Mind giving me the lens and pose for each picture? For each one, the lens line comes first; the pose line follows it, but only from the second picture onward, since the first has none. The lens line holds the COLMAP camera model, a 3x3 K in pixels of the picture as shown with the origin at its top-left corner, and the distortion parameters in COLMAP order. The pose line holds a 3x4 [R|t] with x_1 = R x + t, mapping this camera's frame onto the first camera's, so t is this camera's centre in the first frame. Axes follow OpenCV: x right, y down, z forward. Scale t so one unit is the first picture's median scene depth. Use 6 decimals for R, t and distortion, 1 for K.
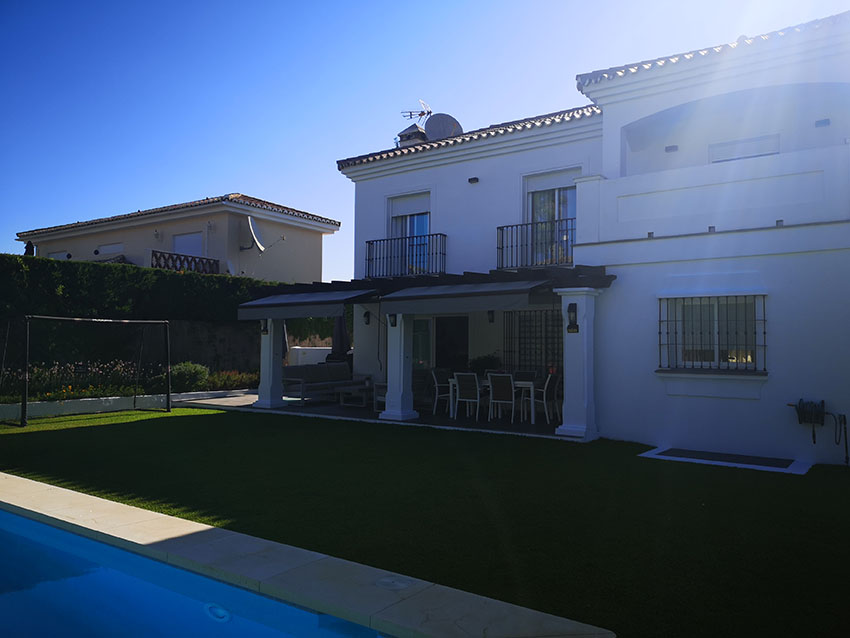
lens RADIAL K [[648.7, 0, 425.0], [0, 648.7, 319.0], [0, 0, 1]] dist [0.059854, -0.052437]
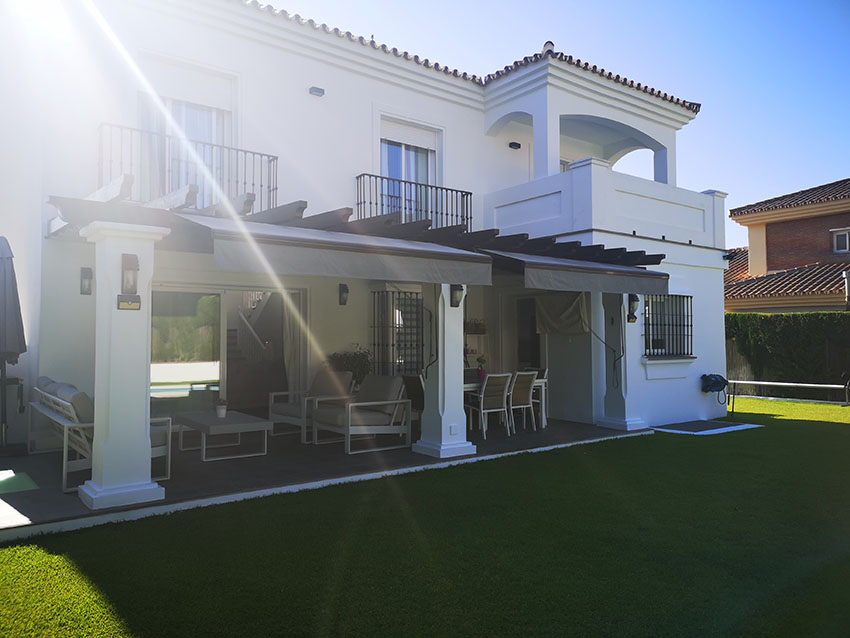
lens RADIAL K [[648.7, 0, 425.0], [0, 648.7, 319.0], [0, 0, 1]] dist [0.059854, -0.052437]
pose [[0.277316, 0.022708, 0.960510, -0.540846], [-0.034835, 0.999301, -0.013568, 0.027333], [-0.960147, -0.029696, 0.277913, 0.707178]]
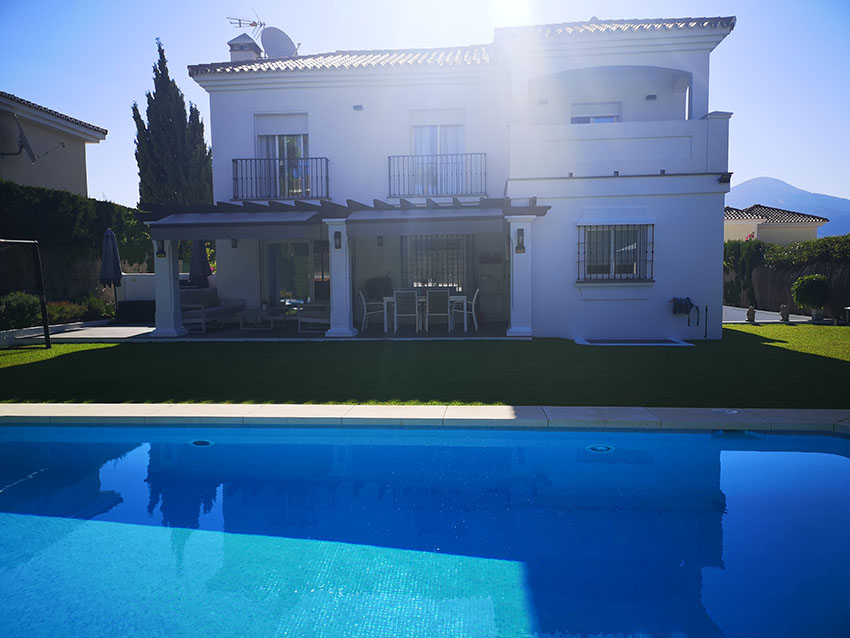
lens RADIAL K [[648.7, 0, 425.0], [0, 648.7, 319.0], [0, 0, 1]] dist [0.059854, -0.052437]
pose [[0.866046, -0.051479, 0.497307, -0.372575], [-0.003039, 0.994124, 0.108200, 0.009001], [-0.499955, -0.095218, 0.860801, 0.018196]]
